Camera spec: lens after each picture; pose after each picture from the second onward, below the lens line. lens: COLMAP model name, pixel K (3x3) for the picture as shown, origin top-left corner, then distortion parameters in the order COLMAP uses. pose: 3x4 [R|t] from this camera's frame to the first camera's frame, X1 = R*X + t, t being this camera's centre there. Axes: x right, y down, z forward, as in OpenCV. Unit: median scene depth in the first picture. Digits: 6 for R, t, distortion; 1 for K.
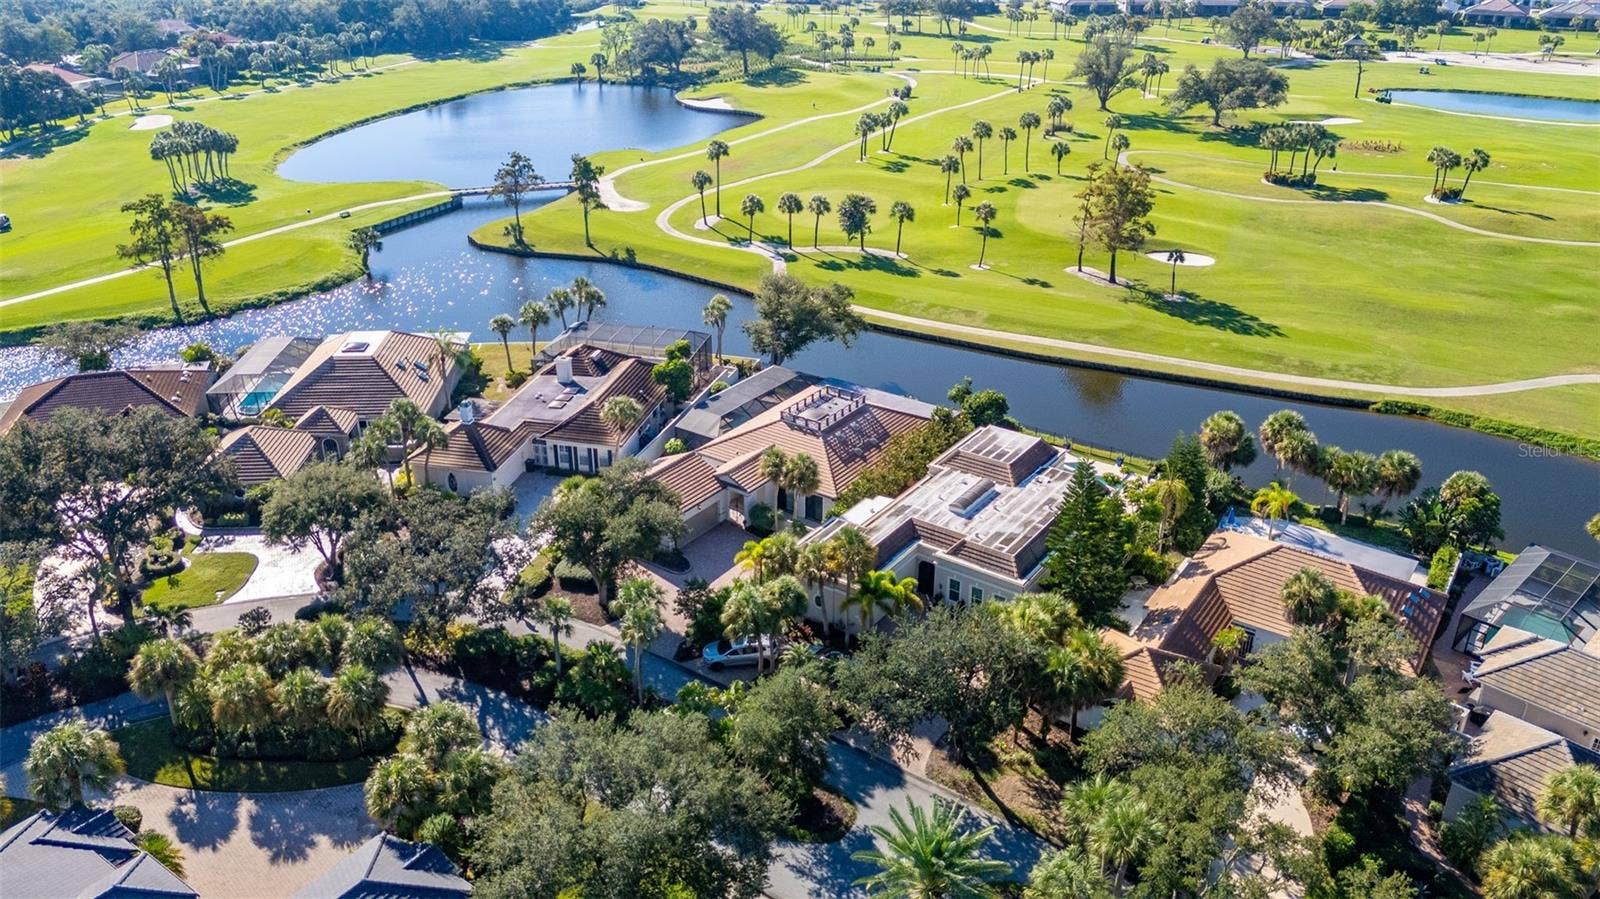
lens RADIAL K [[1165.0, 0, 800.0], [0, 1165.0, 449.5], [0, 0, 1]] dist [0.065309, -0.066713]
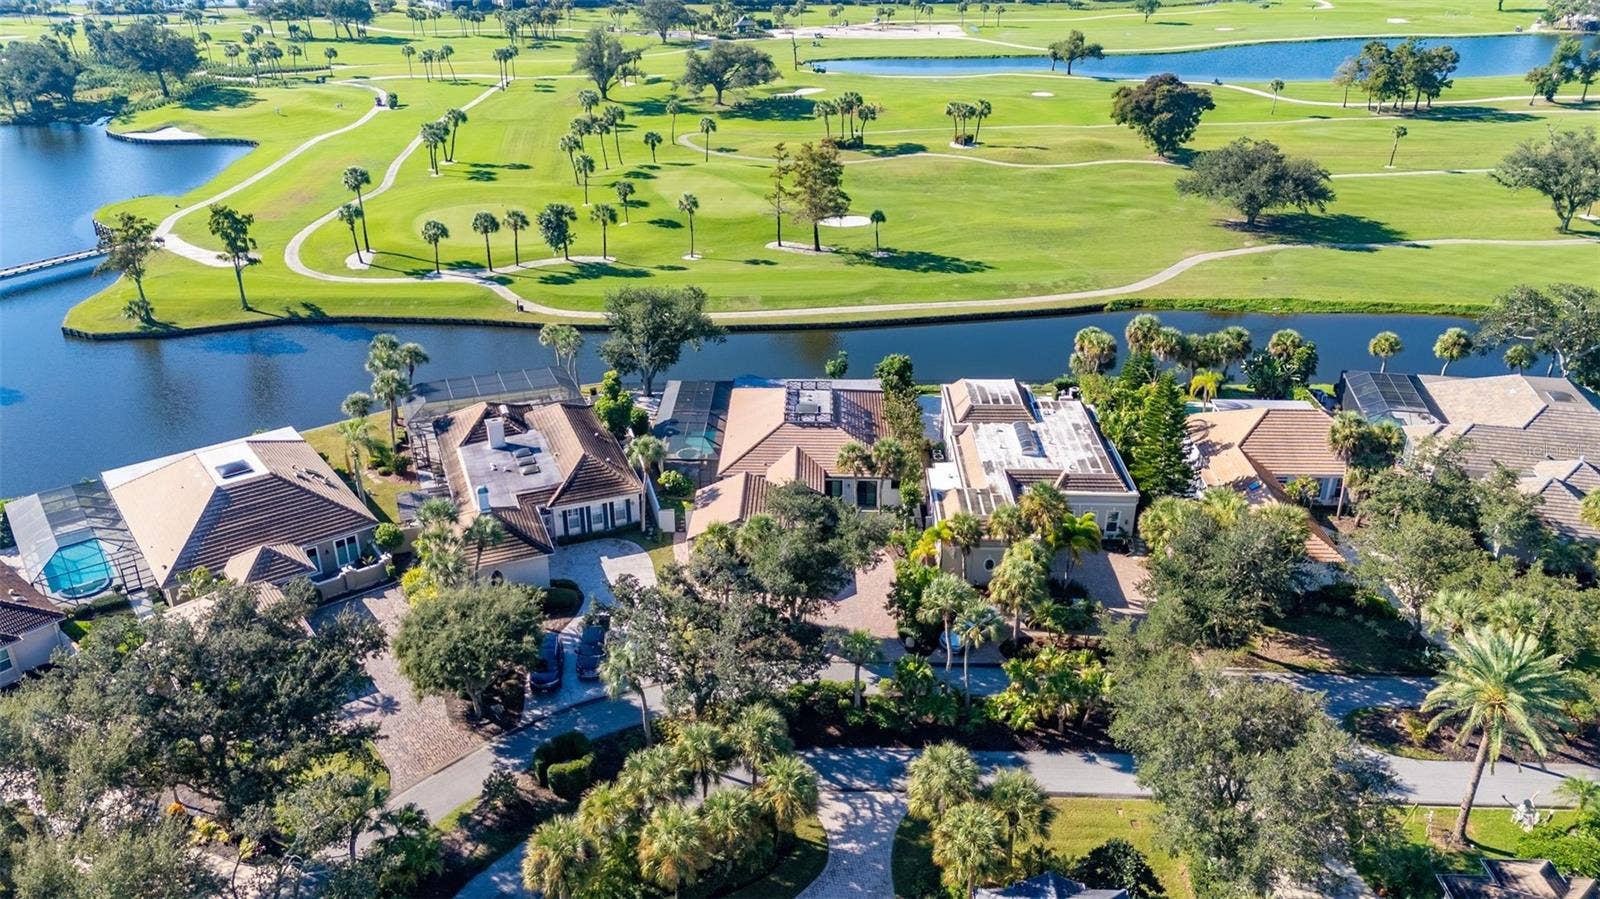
lens RADIAL K [[1165.0, 0, 800.0], [0, 1165.0, 449.5], [0, 0, 1]] dist [0.065309, -0.066713]
pose [[0.828043, -0.246885, 0.503381, -0.304993], [0.244921, 0.966915, 0.071341, -0.041977], [-0.504340, 0.064215, 0.861114, 0.086695]]
